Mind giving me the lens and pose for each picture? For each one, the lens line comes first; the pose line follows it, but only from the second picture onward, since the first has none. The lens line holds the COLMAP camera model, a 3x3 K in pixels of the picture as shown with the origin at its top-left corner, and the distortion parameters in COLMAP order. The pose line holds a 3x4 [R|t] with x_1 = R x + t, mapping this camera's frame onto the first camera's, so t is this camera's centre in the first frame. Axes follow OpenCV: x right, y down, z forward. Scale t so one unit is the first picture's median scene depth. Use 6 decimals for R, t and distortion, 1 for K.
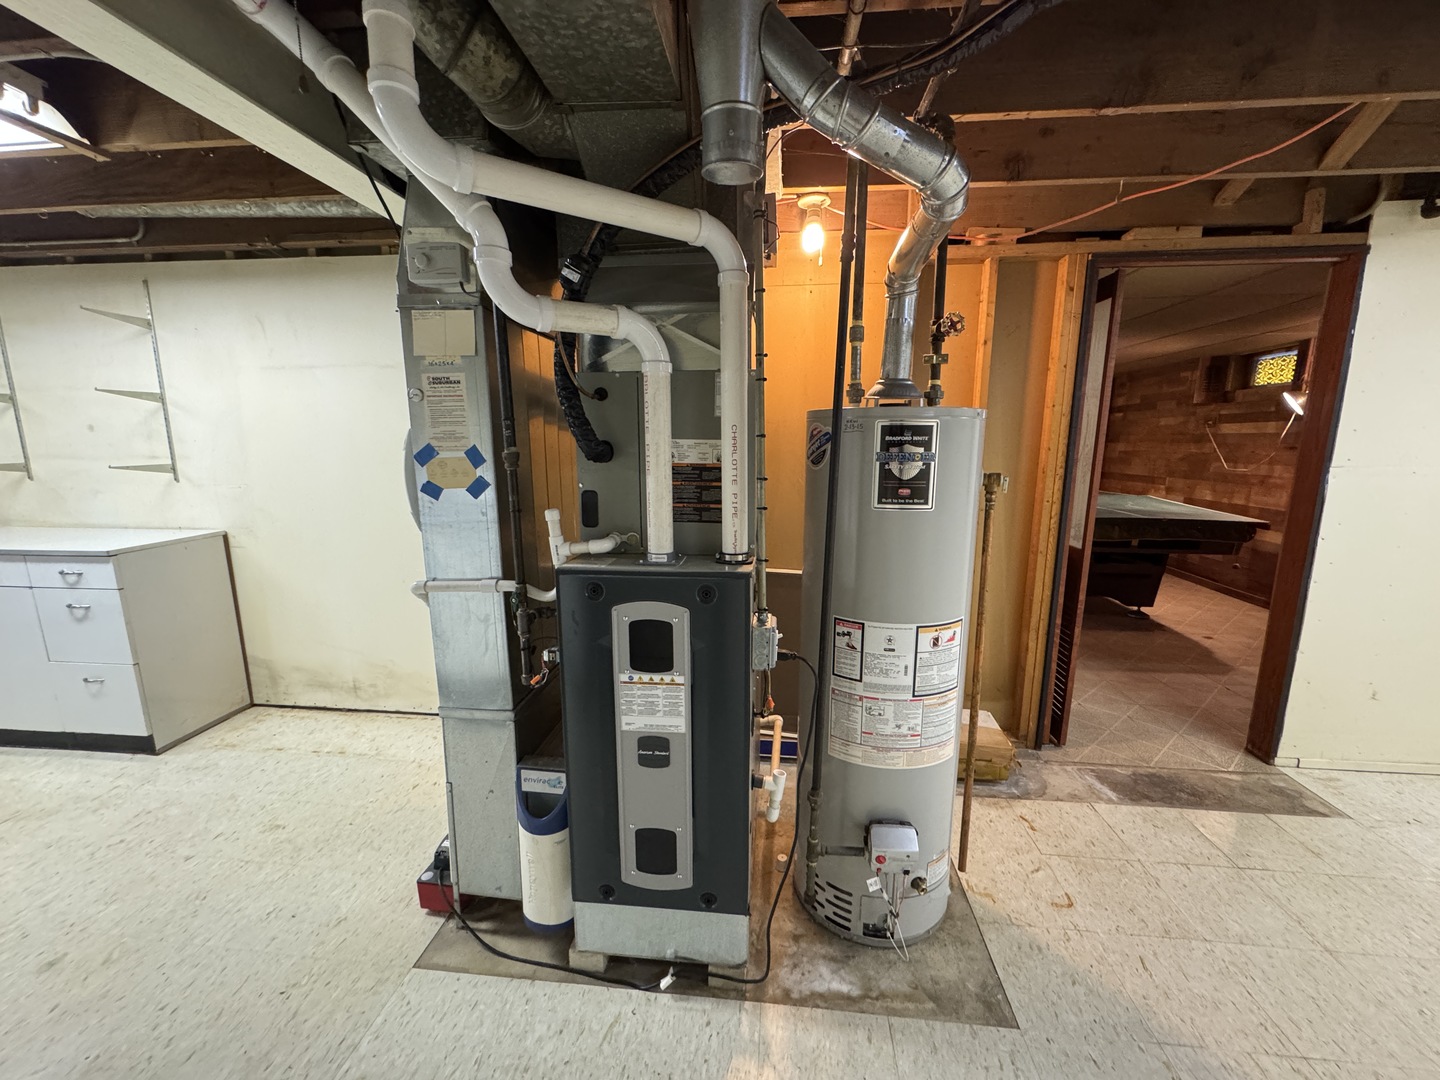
lens RADIAL K [[572.3, 0, 725.4], [0, 572.3, 542.1], [0, 0, 1]] dist [-0.001810, -0.000268]
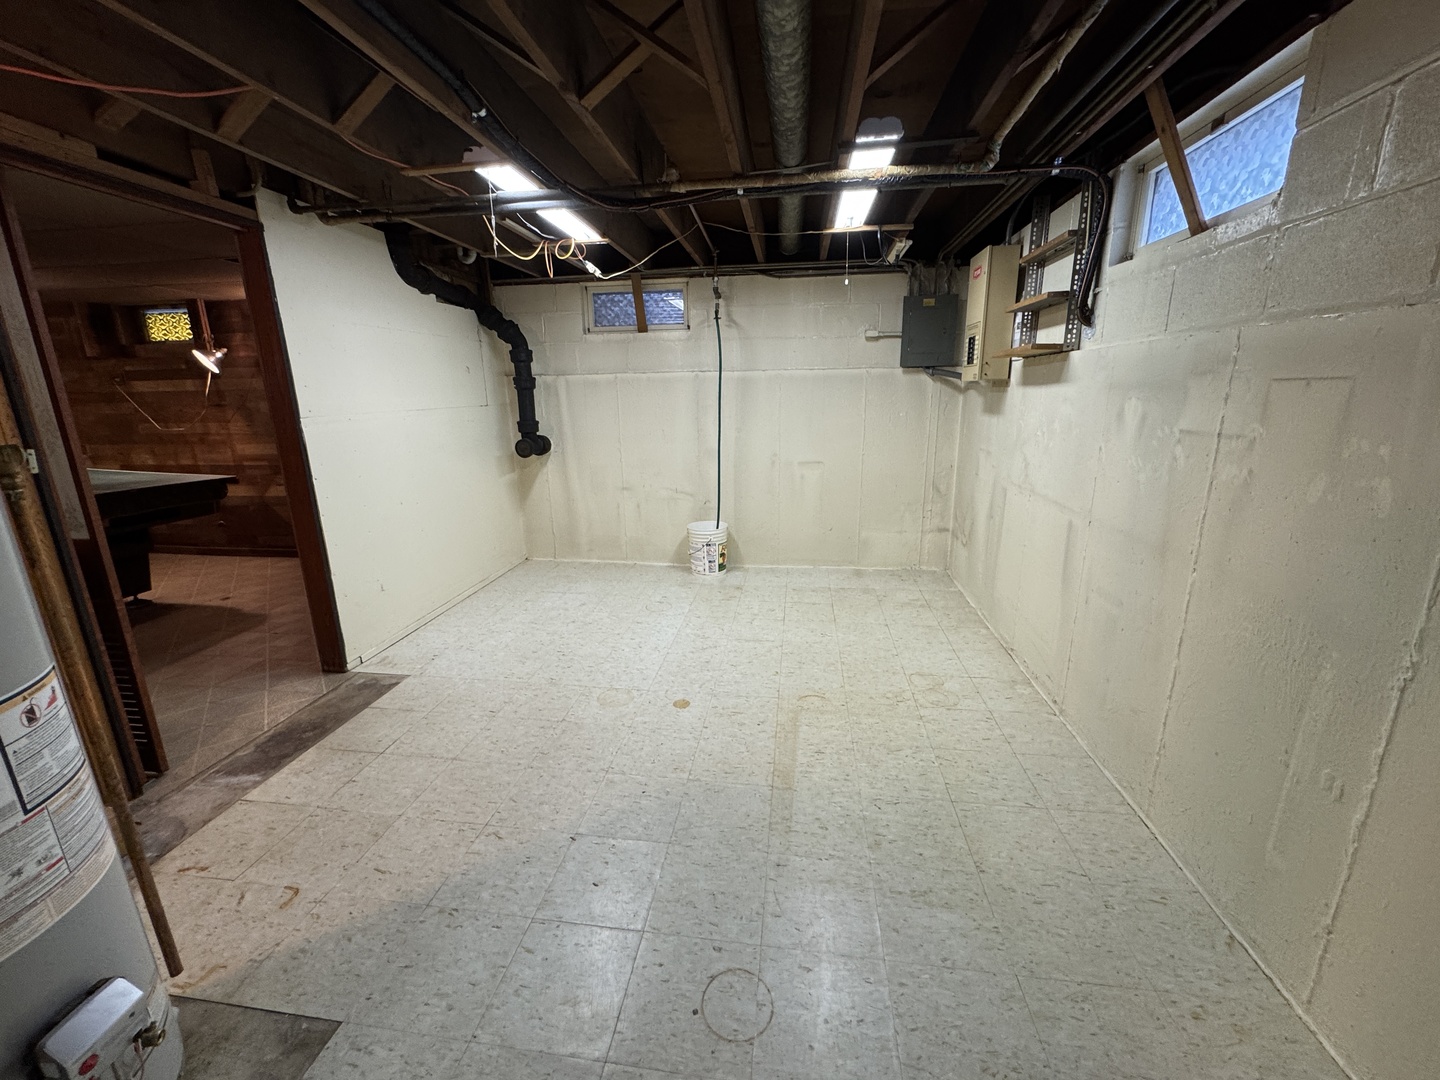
lens RADIAL K [[572.3, 0, 714.2], [0, 572.3, 541.5], [0, 0, 1]] dist [-0.001810, -0.000268]
pose [[0.045406, -0.255181, 0.965827, -0.093074], [0.191615, 0.951096, 0.242281, -0.010590], [-0.980419, 0.174066, 0.092082, 0.091644]]
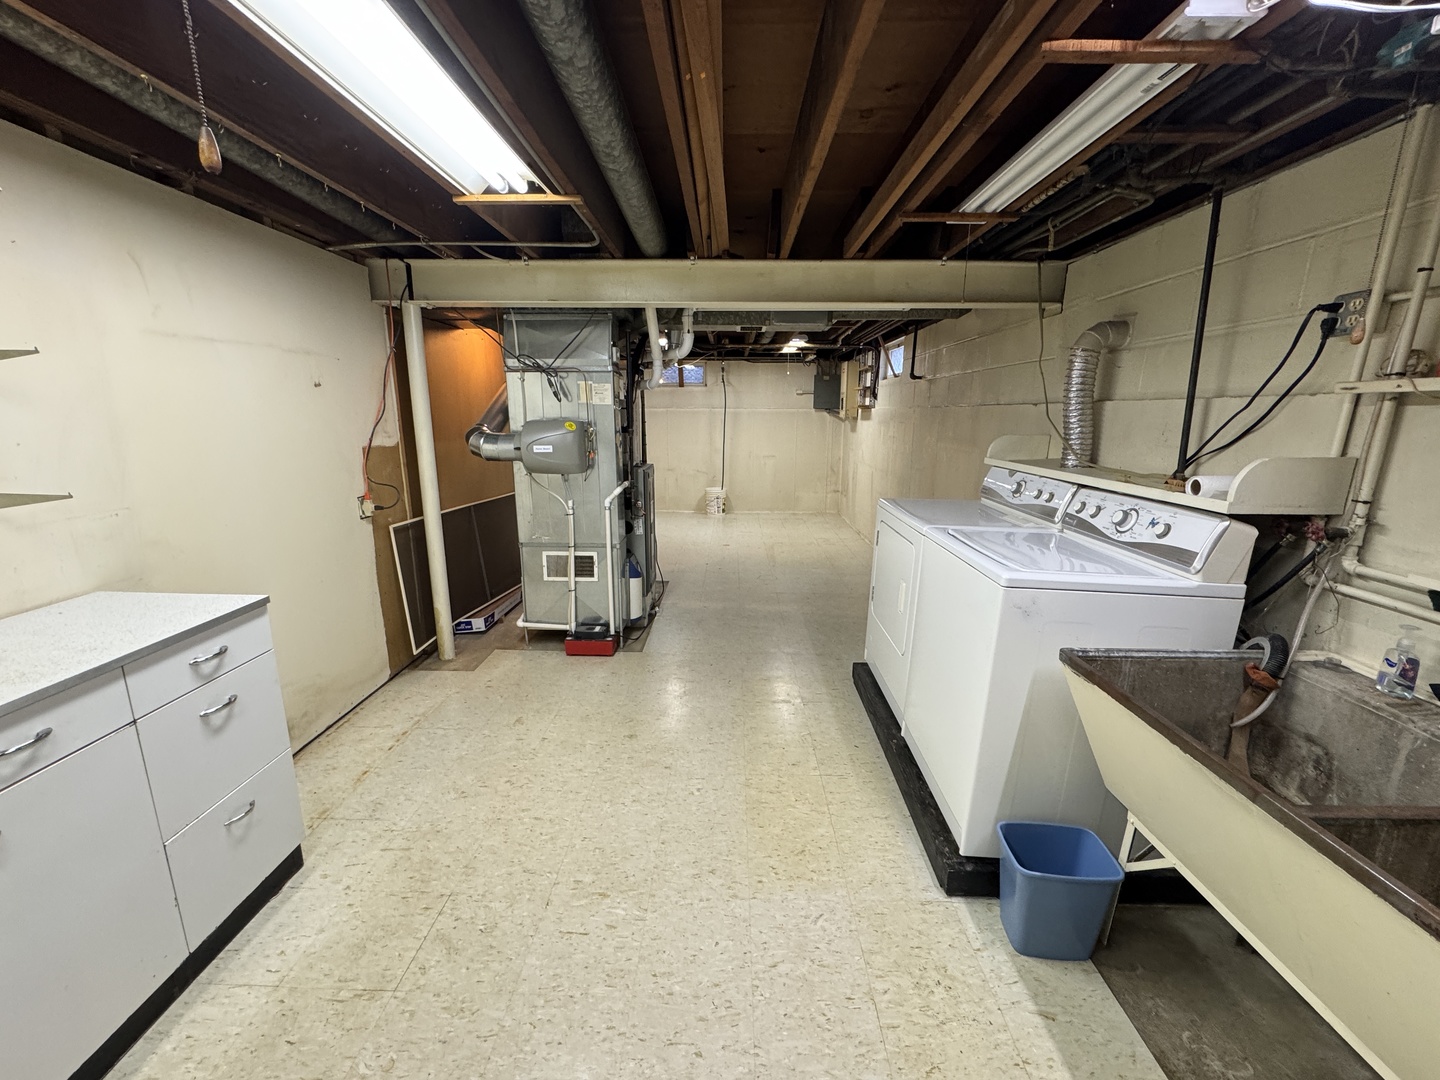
lens RADIAL K [[572.3, 0, 715.6], [0, 572.3, 543.0], [0, 0, 1]] dist [-0.001810, -0.000268]
pose [[-0.068859, -0.225597, 0.971784, -1.588176], [0.171115, 0.956990, 0.234288, -0.106517], [-0.982842, 0.182419, -0.027294, 0.396193]]
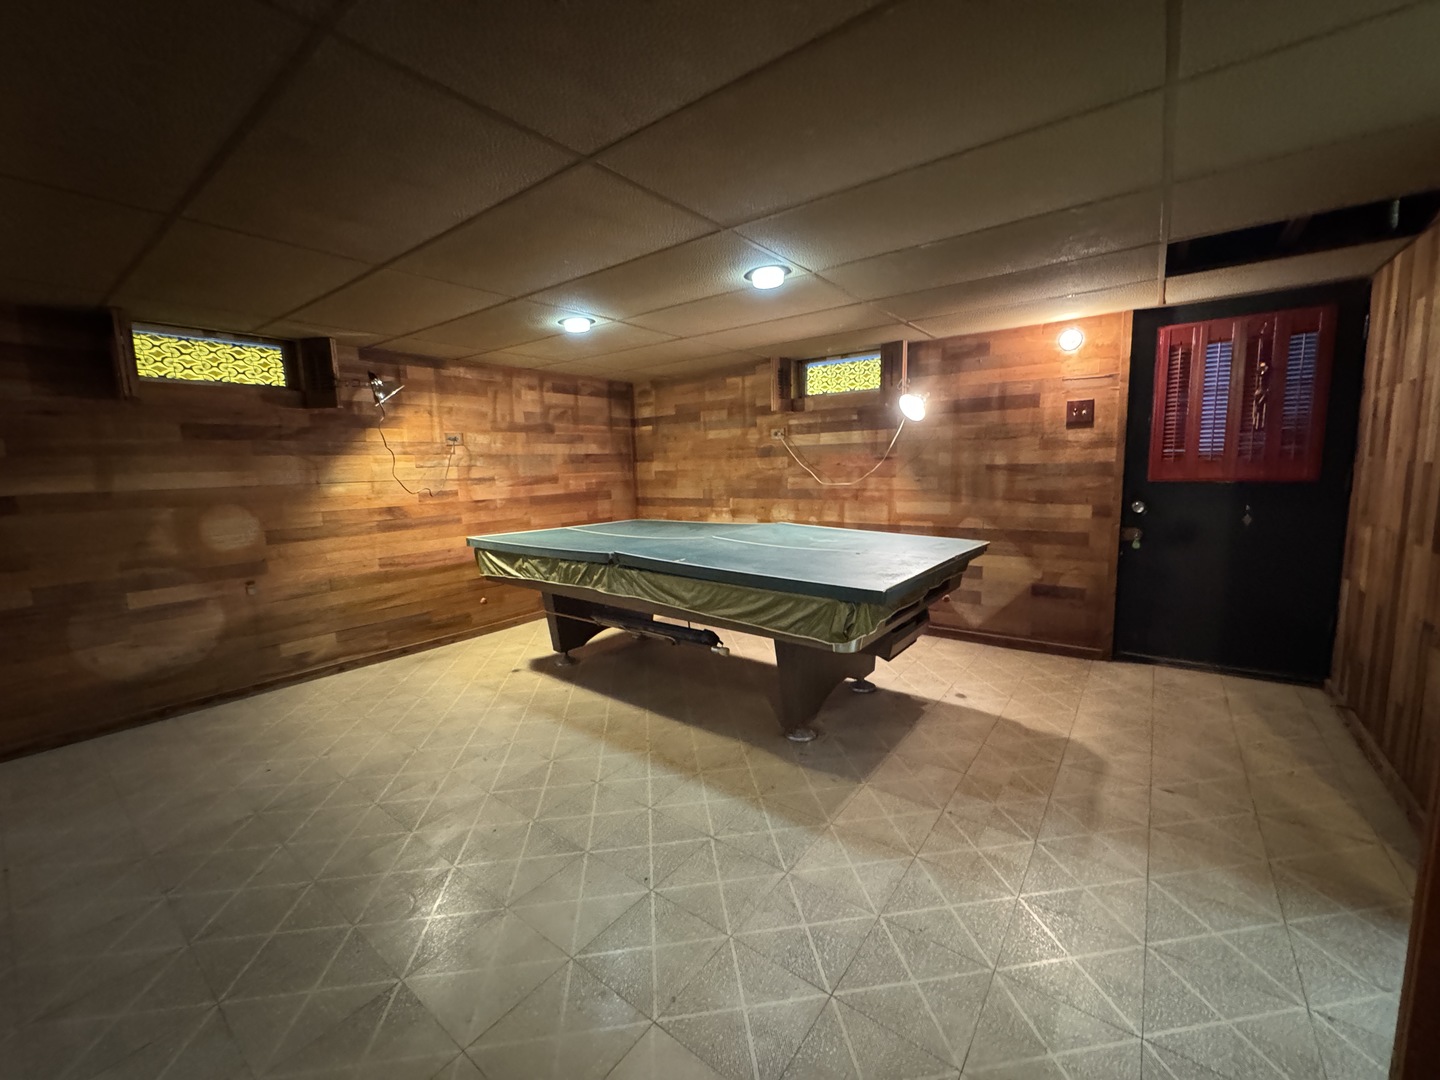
lens RADIAL K [[572.3, 0, 721.1], [0, 572.3, 539.9], [0, 0, 1]] dist [-0.001810, -0.000268]
pose [[0.522685, -0.127229, 0.842979, 0.071932], [0.177054, 0.983442, 0.038647, -0.220909], [-0.833938, 0.129053, 0.536557, 1.397727]]
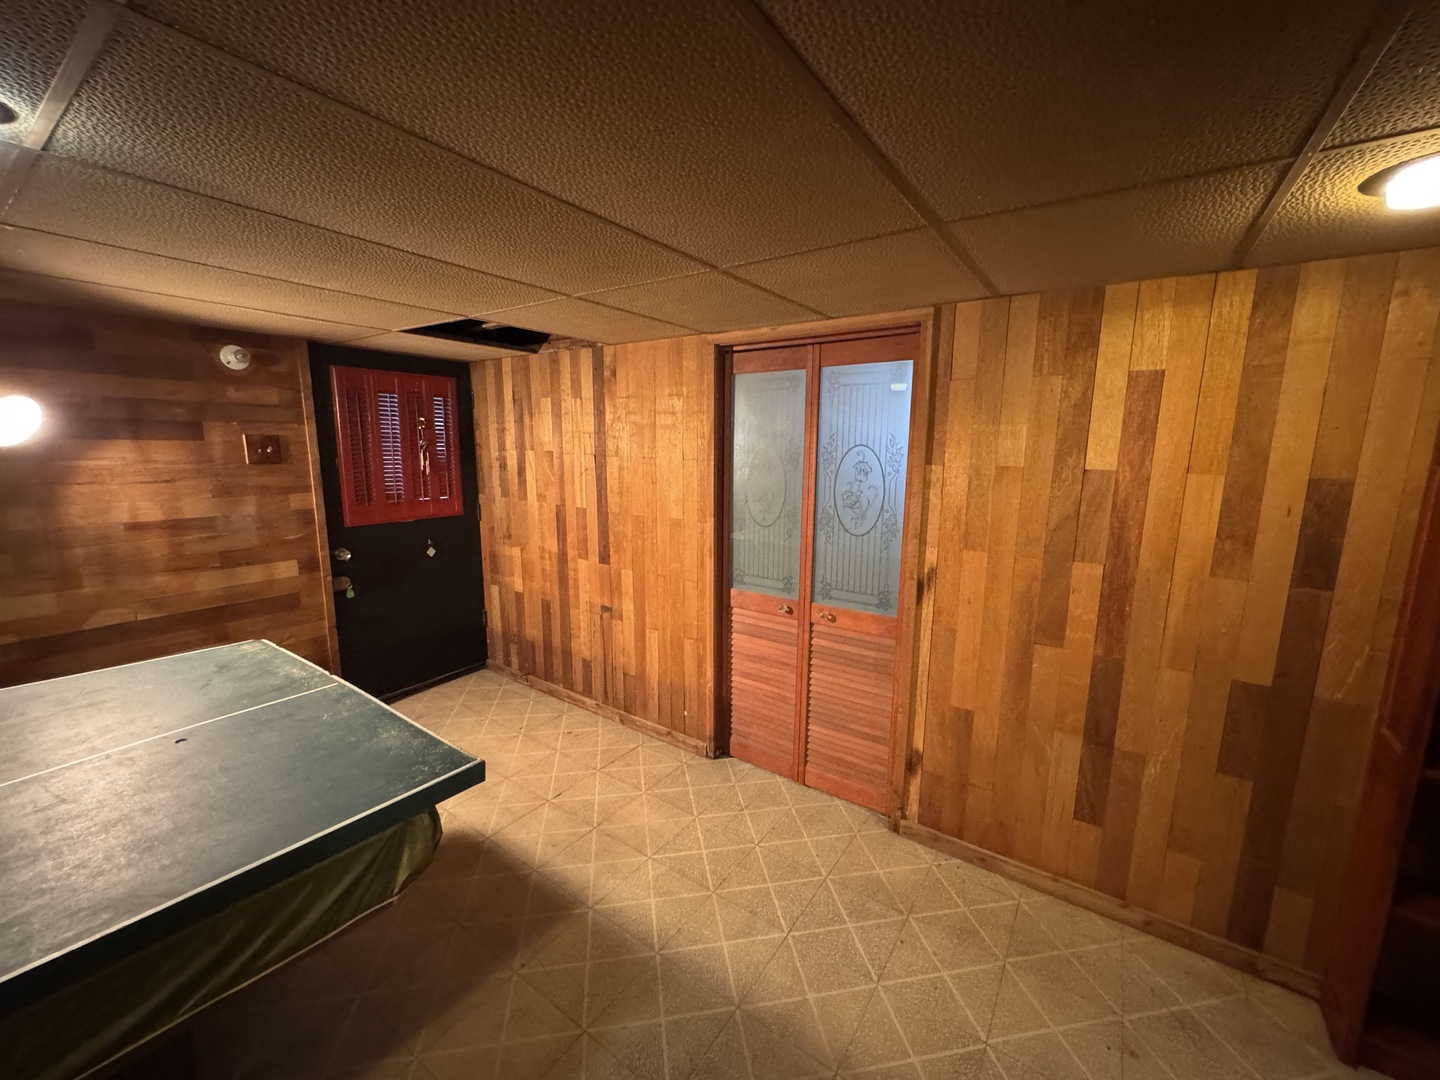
lens RADIAL K [[572.3, 0, 719.9], [0, 572.3, 539.5], [0, 0, 1]] dist [-0.001810, -0.000268]
pose [[-0.872904, -0.087730, 0.479940, 0.419377], [0.076169, 0.947135, 0.311663, -0.446118], [-0.481910, 0.308608, -0.820075, 1.949054]]
